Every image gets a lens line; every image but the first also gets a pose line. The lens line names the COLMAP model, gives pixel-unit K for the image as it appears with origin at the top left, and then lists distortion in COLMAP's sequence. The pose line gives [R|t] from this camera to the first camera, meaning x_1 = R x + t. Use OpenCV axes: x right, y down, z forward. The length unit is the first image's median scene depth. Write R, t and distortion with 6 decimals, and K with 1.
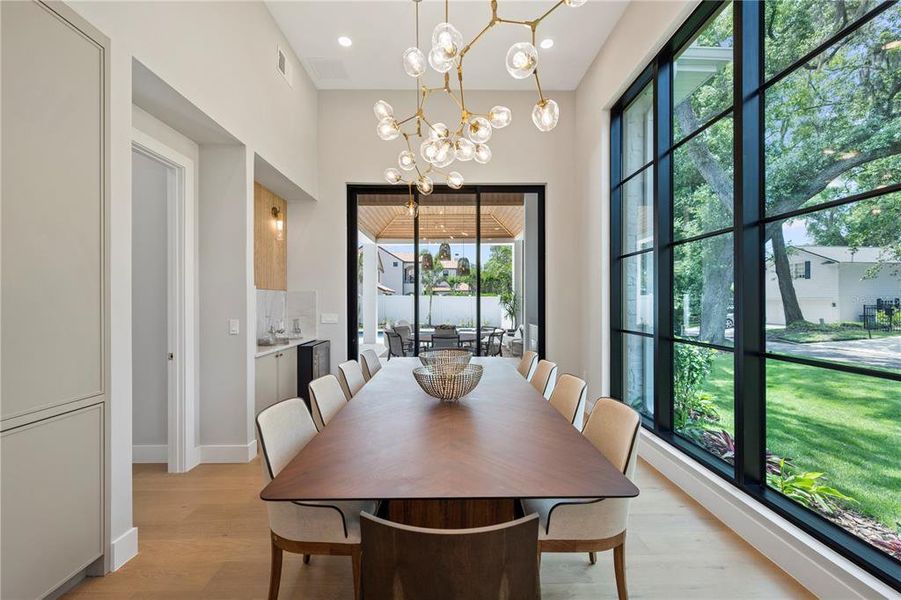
lens RADIAL K [[366.6, 0, 448.4], [0, 366.6, 302.0], [0, 0, 1]] dist [-0.001453, -0.001156]
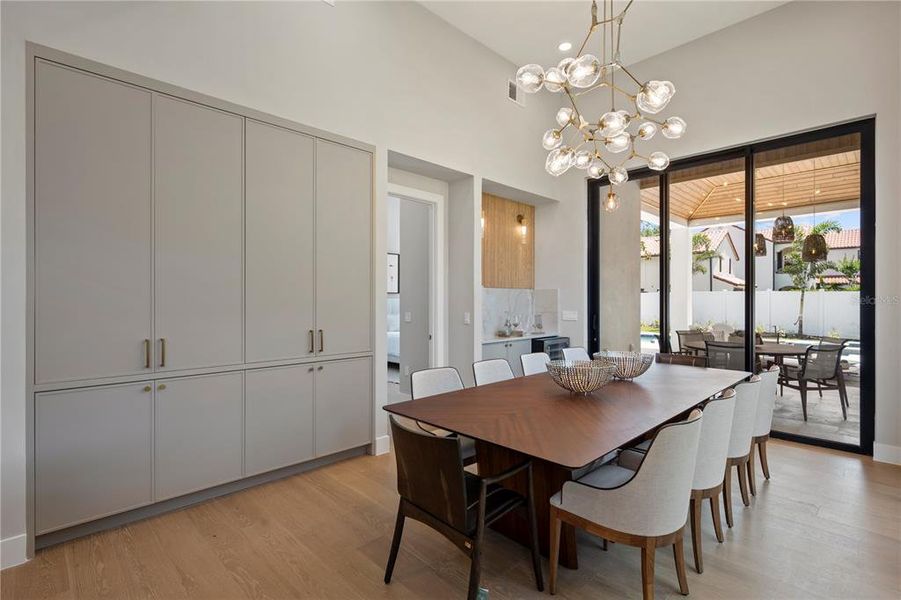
lens RADIAL K [[419.1, 0, 445.2], [0, 419.1, 299.9], [0, 0, 1]] dist [0.003227, 0.000179]
pose [[0.687370, 0.002887, -0.726302, 0.312754], [-0.003185, 0.999994, 0.000960, 0.001814], [0.726301, 0.001653, 0.687375, -0.050671]]
